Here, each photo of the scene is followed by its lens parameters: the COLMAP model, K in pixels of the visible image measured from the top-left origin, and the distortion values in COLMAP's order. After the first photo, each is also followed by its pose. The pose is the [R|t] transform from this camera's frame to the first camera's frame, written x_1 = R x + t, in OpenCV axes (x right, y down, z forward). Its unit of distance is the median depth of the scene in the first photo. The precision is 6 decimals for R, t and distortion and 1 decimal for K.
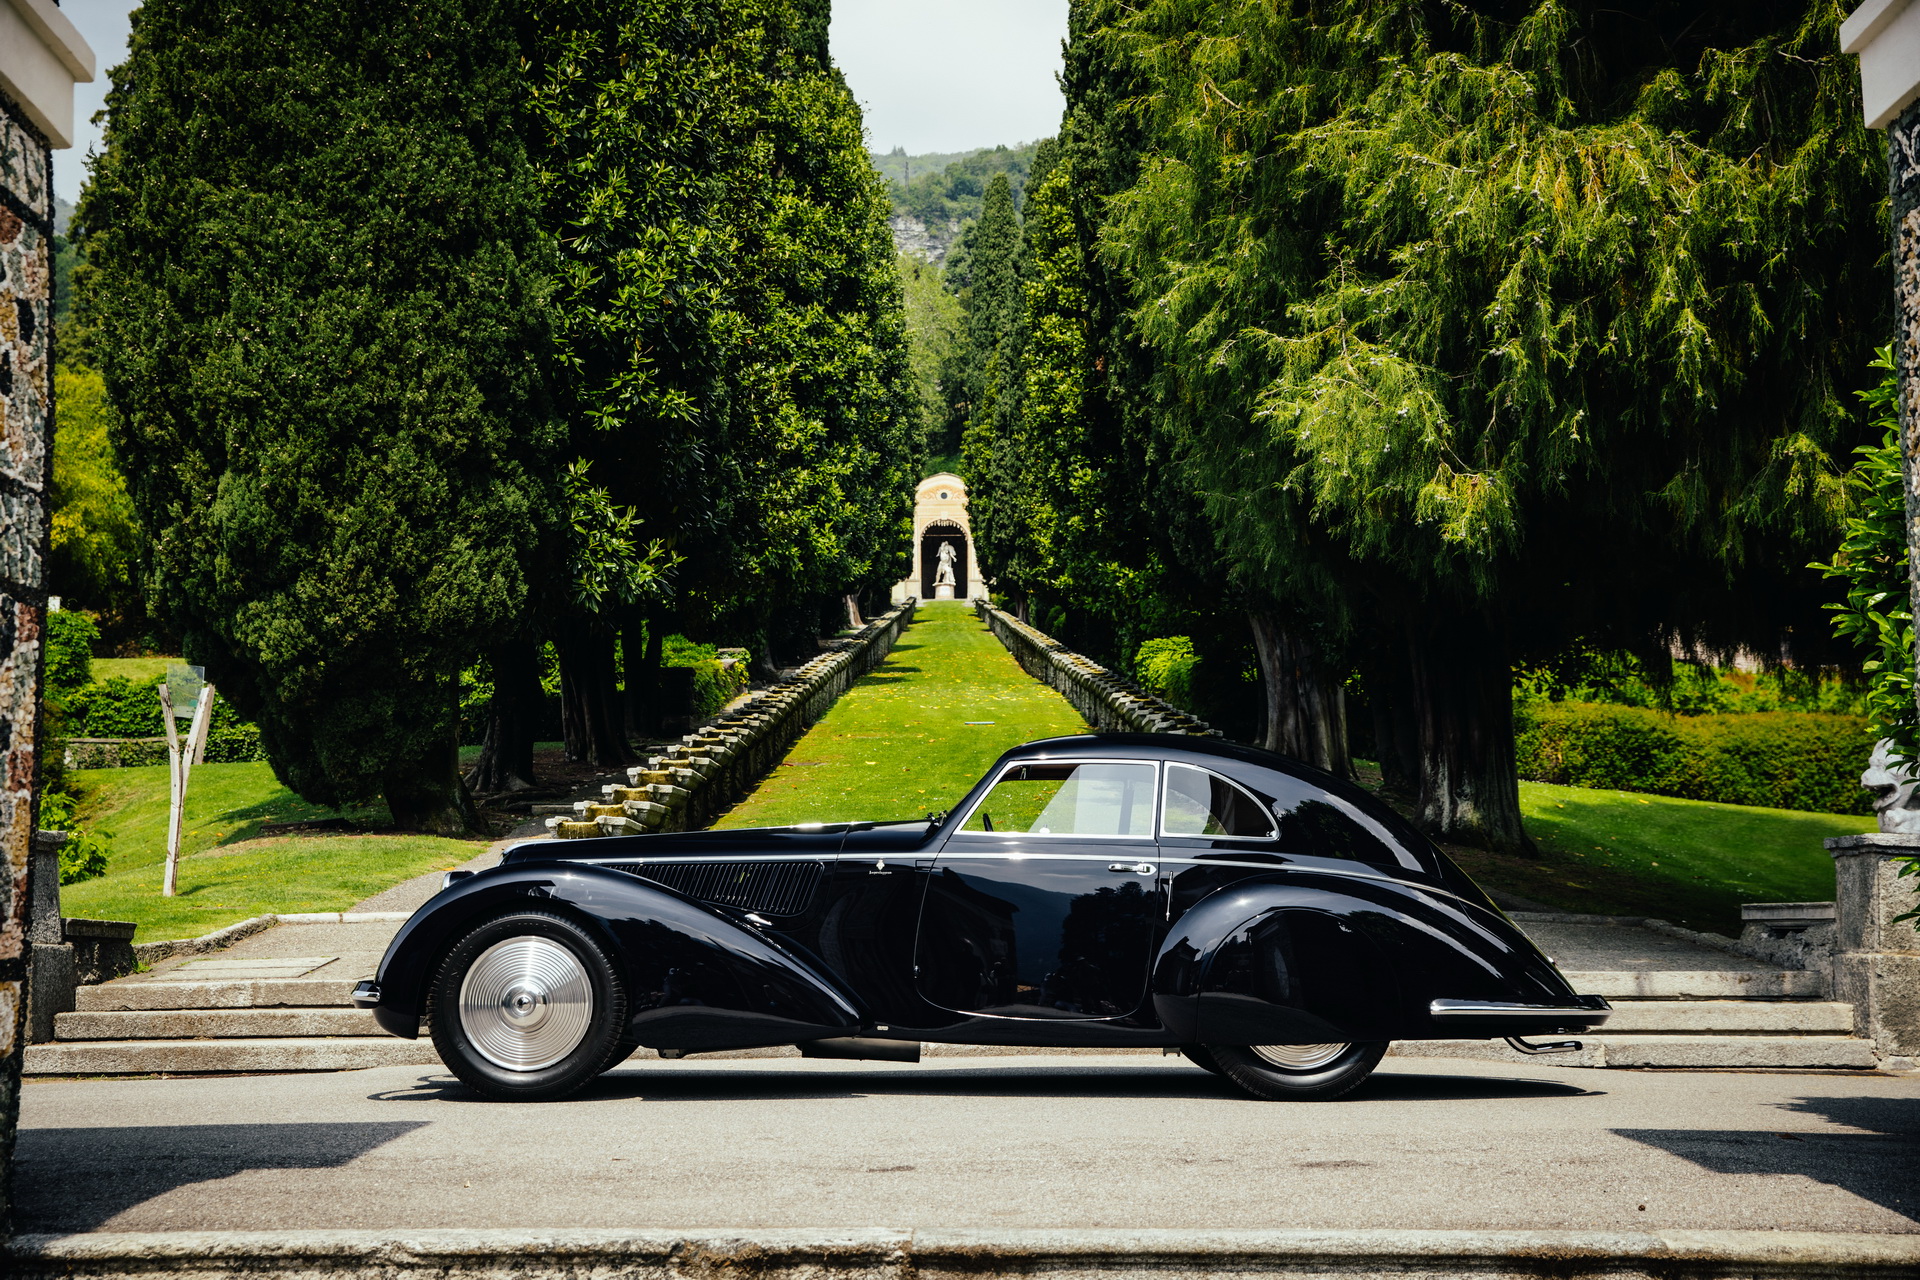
lens RADIAL K [[3870.8, 0, 953.8], [0, 3870.8, 669.0], [0, 0, 1]] dist [0.383082, 0.726533]
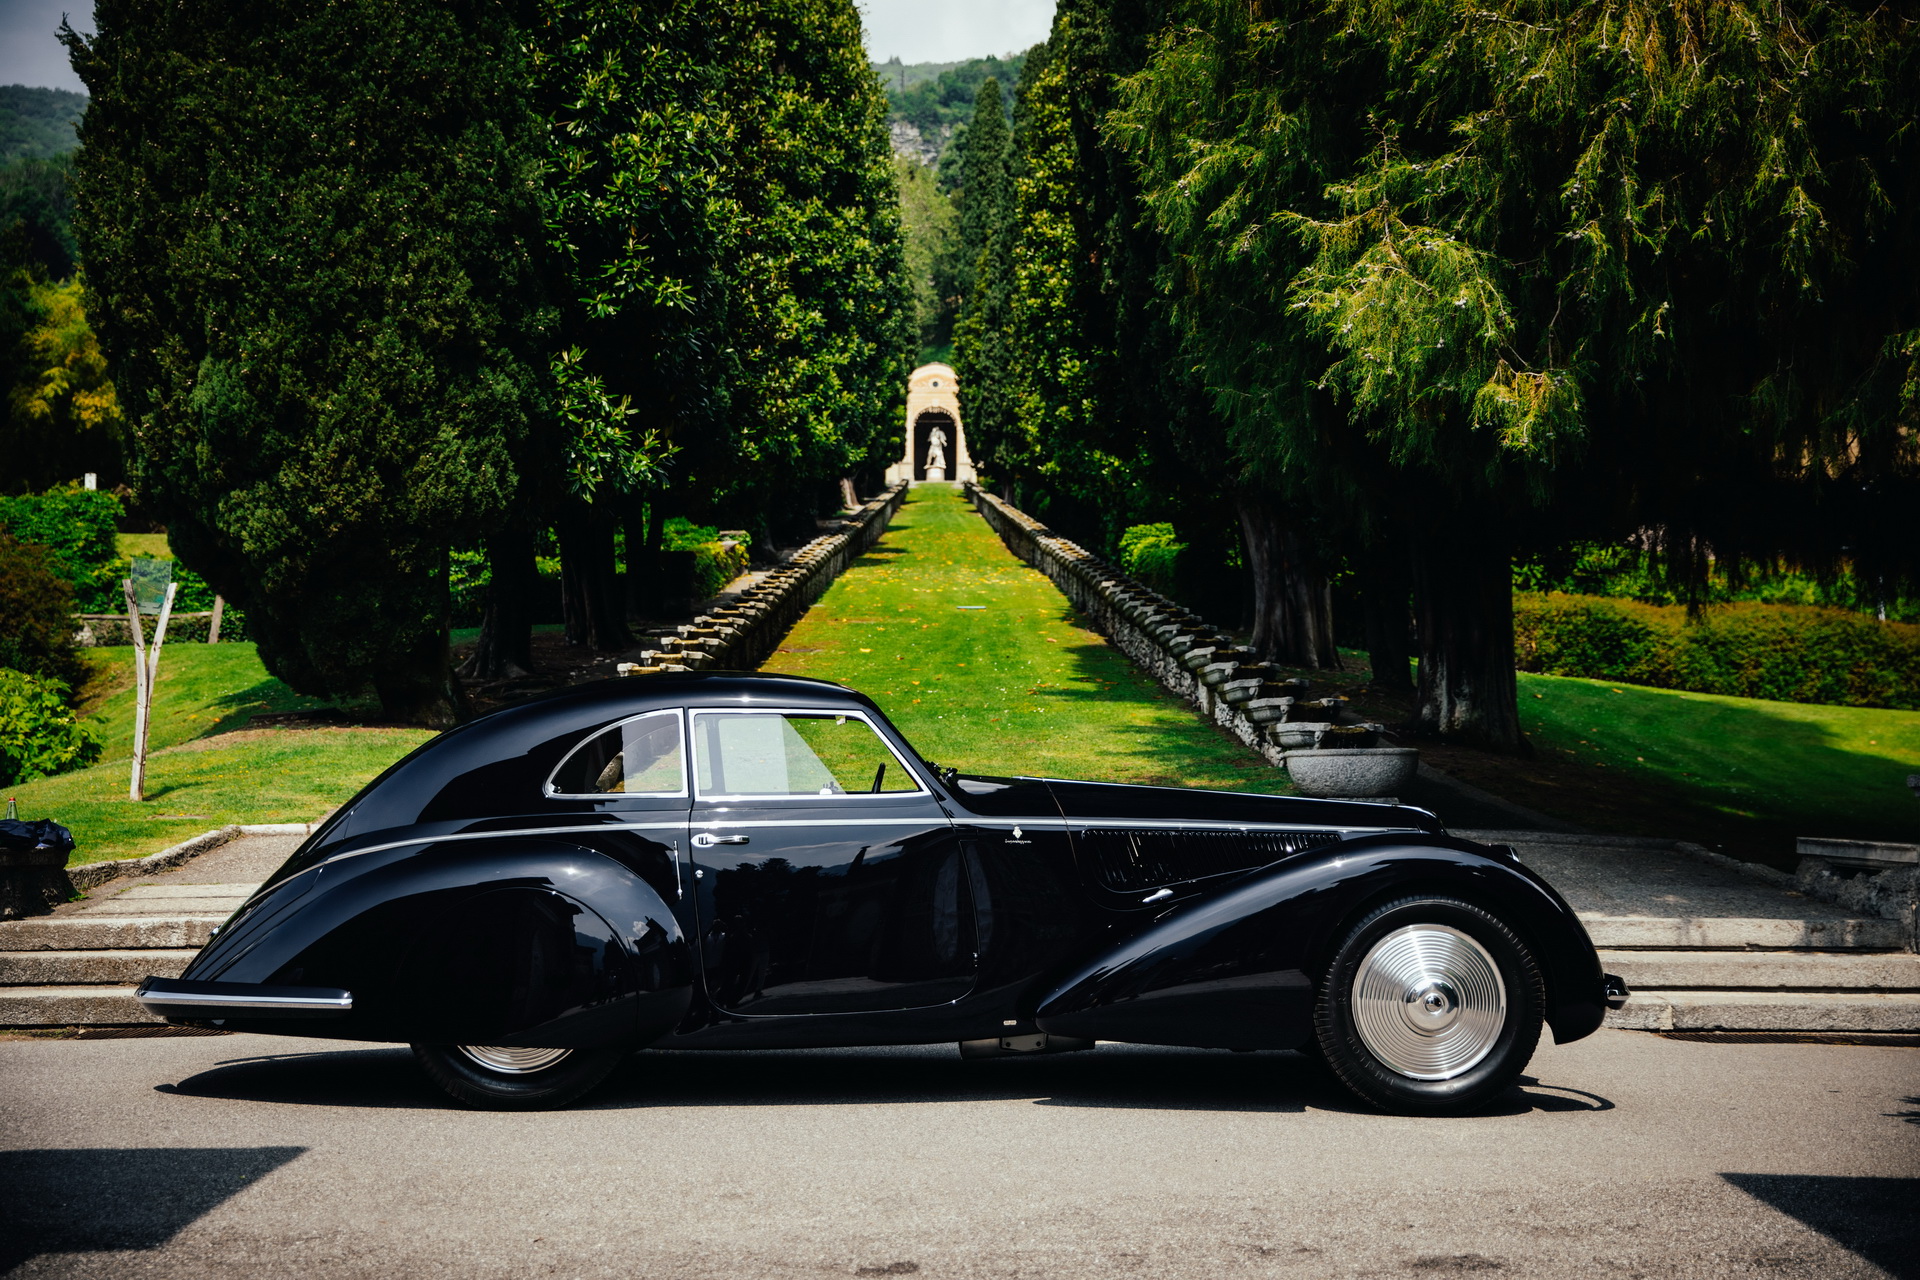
lens RADIAL K [[2192.4, 0, 935.9], [0, 2192.4, 604.6], [0, 0, 1]] dist [0.129081, 0.030959]
pose [[0.999909, 0.007686, 0.011056, -0.009741], [-0.008370, 0.997965, 0.063207, -0.025181], [-0.010547, -0.063293, 0.997939, 0.441720]]
